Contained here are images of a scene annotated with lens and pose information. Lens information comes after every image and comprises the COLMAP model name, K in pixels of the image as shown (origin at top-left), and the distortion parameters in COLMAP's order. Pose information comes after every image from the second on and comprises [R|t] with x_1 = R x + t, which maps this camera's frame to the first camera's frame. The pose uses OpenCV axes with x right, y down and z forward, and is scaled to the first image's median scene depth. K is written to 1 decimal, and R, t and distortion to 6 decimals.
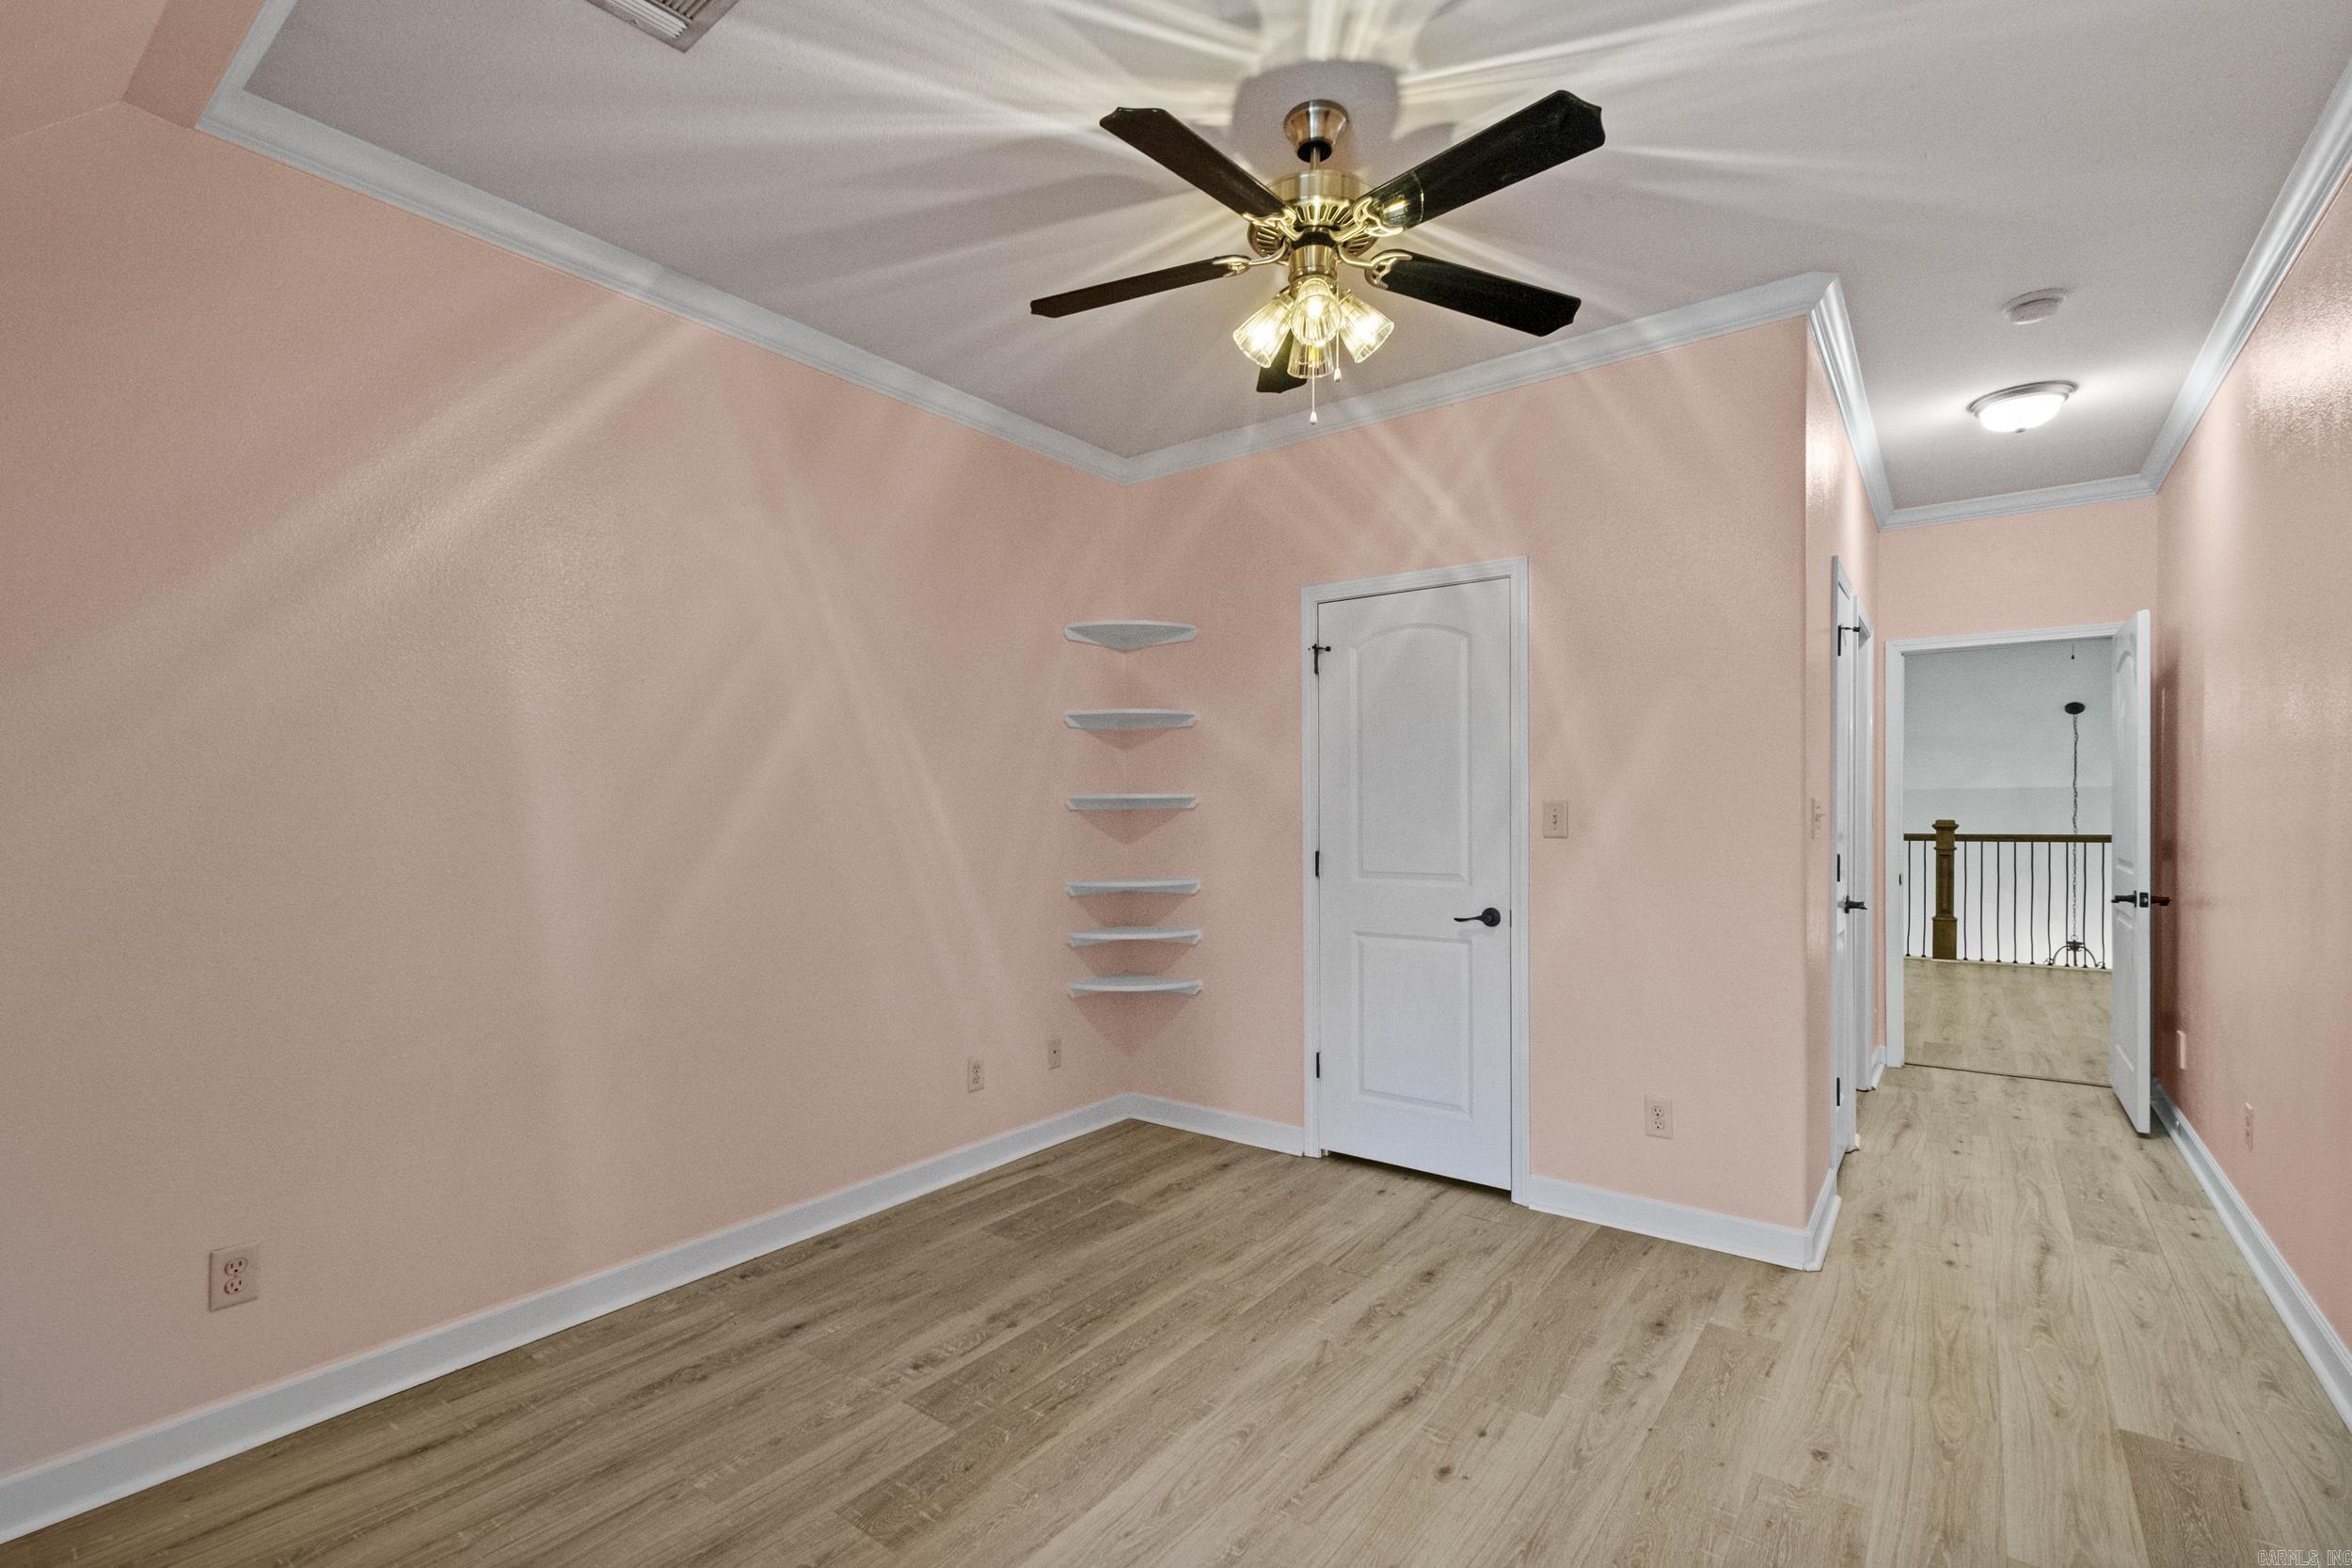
lens RADIAL K [[1025.9, 0, 1156.2], [0, 1025.9, 777.2], [0, 0, 1]] dist [-0.005417, -0.000458]
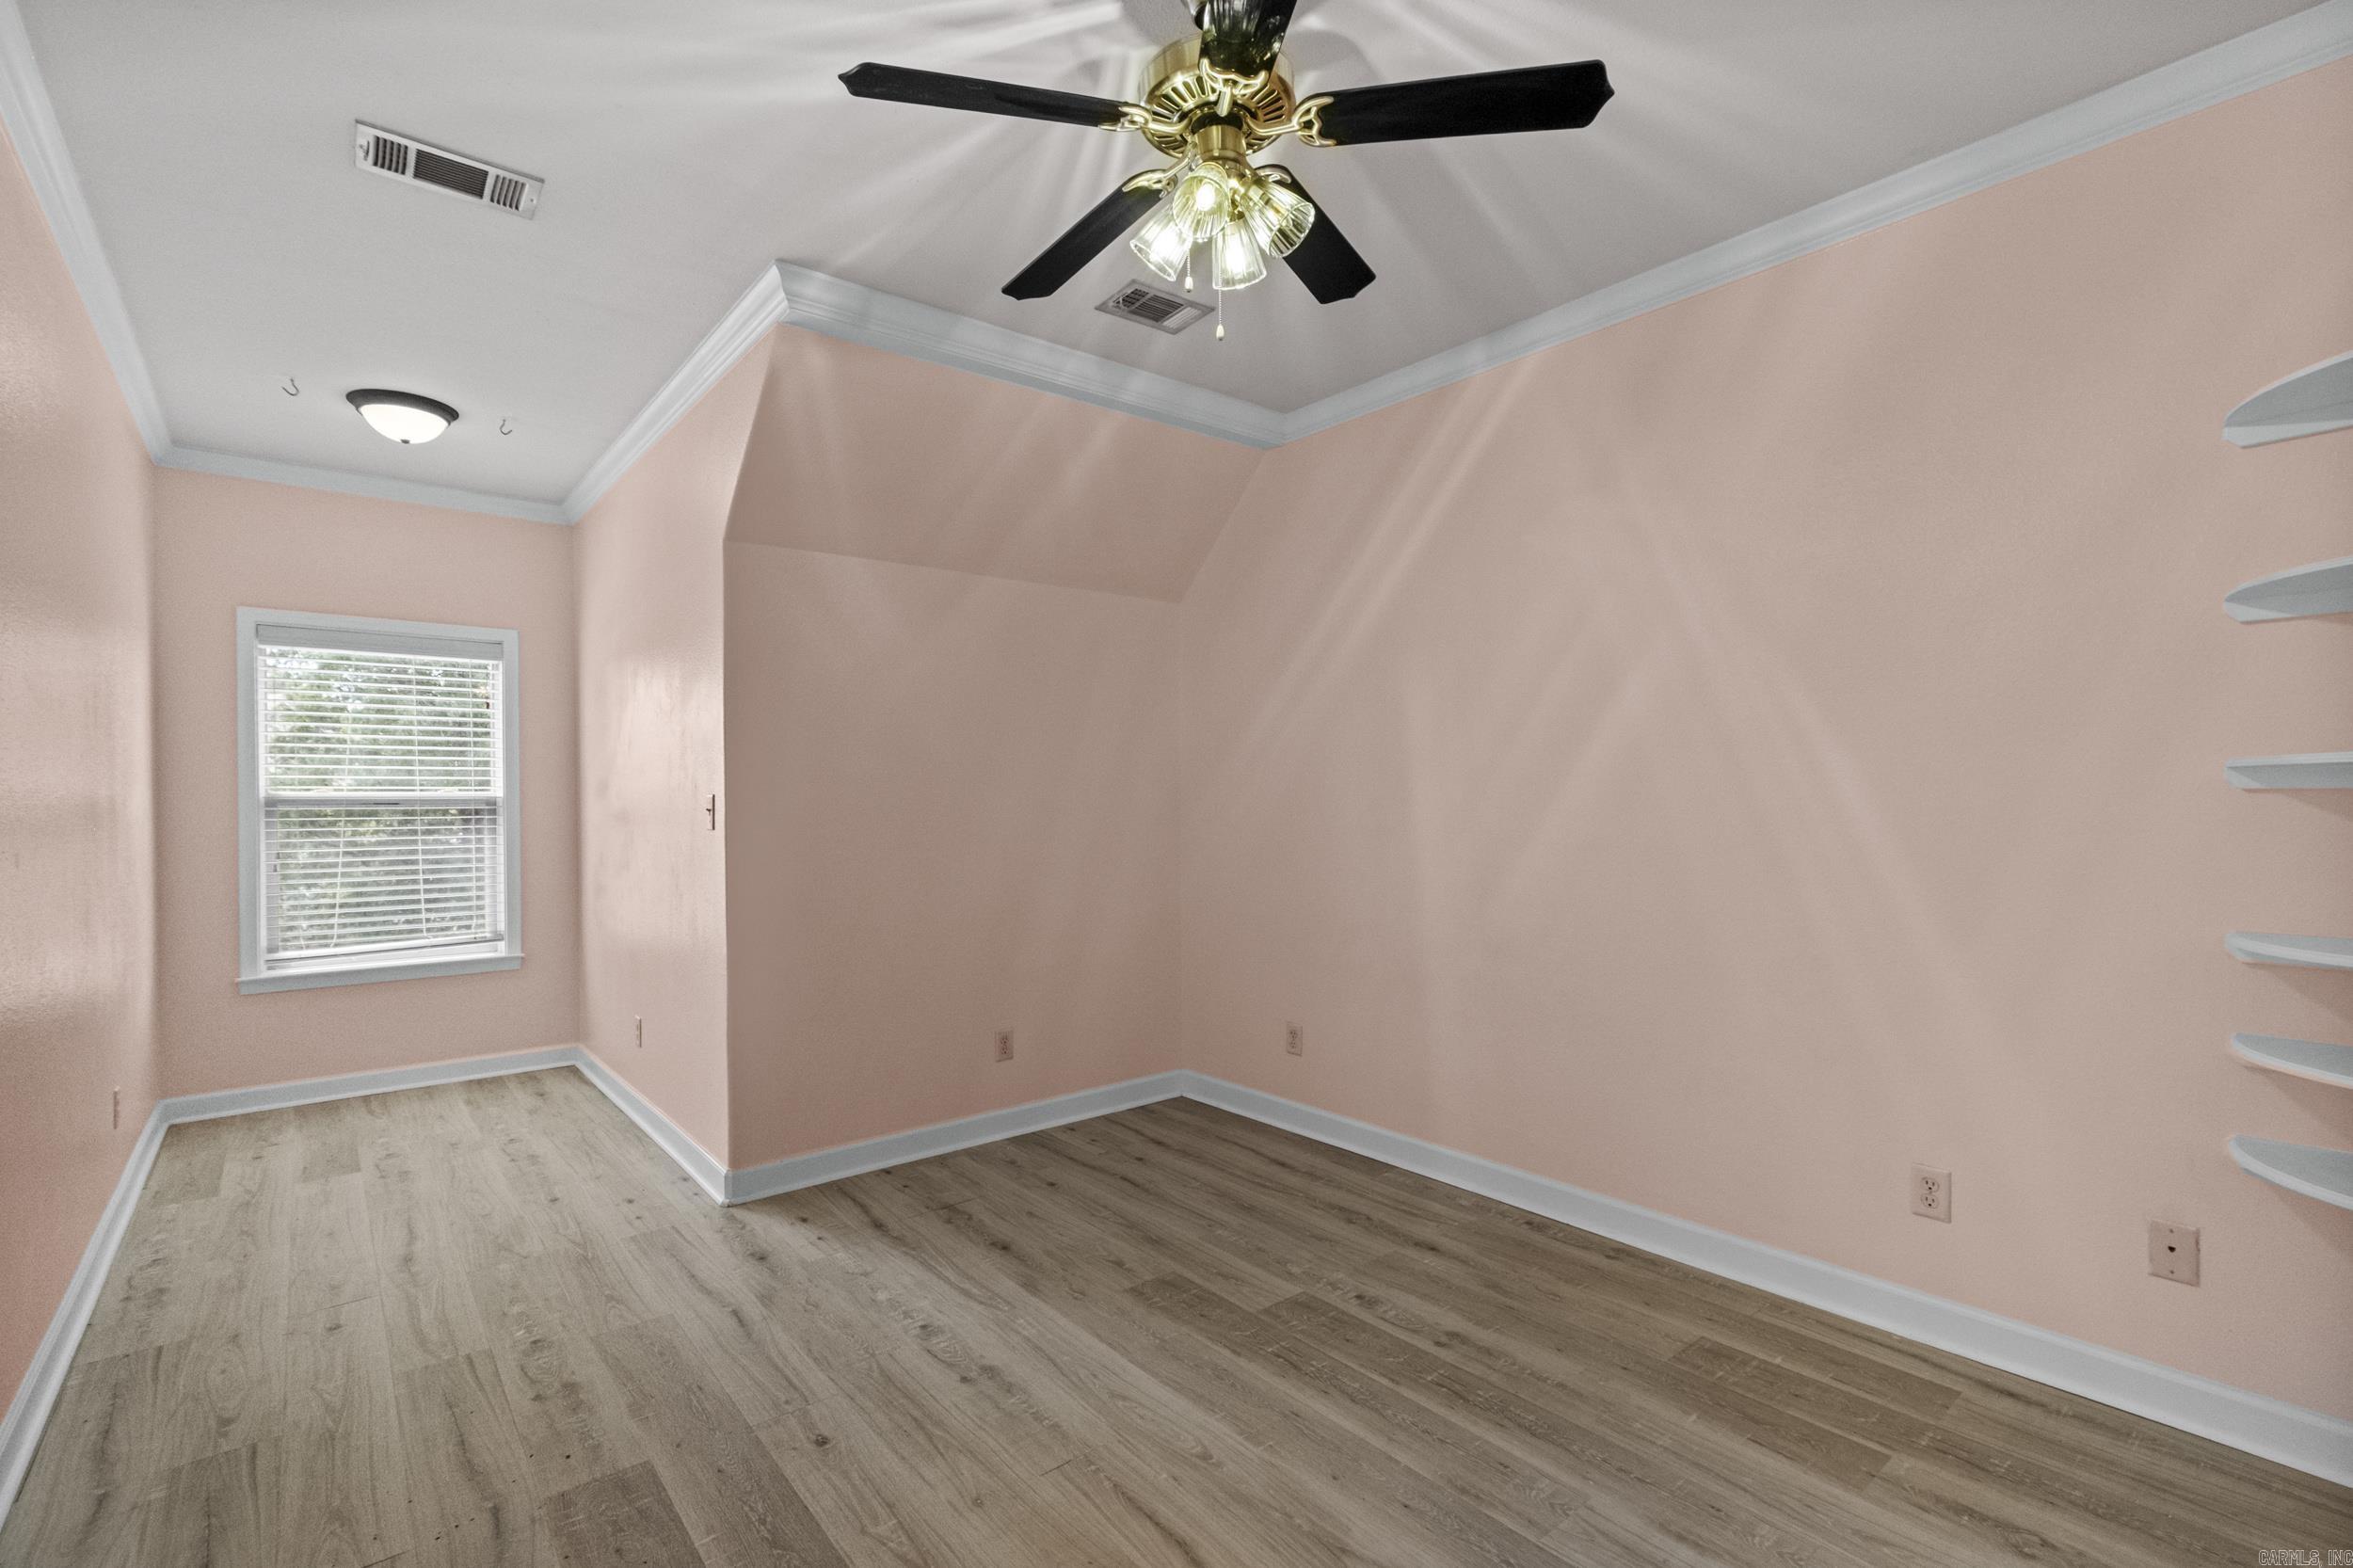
lens RADIAL K [[1026.4, 0, 1156.7], [0, 1026.4, 777.2], [0, 0, 1]] dist [-0.005417, -0.000458]
pose [[-0.205602, -0.008414, -0.978599, 0.838960], [0.032347, 0.999358, -0.015389, 0.019310], [0.978101, -0.034819, -0.205198, 0.954803]]
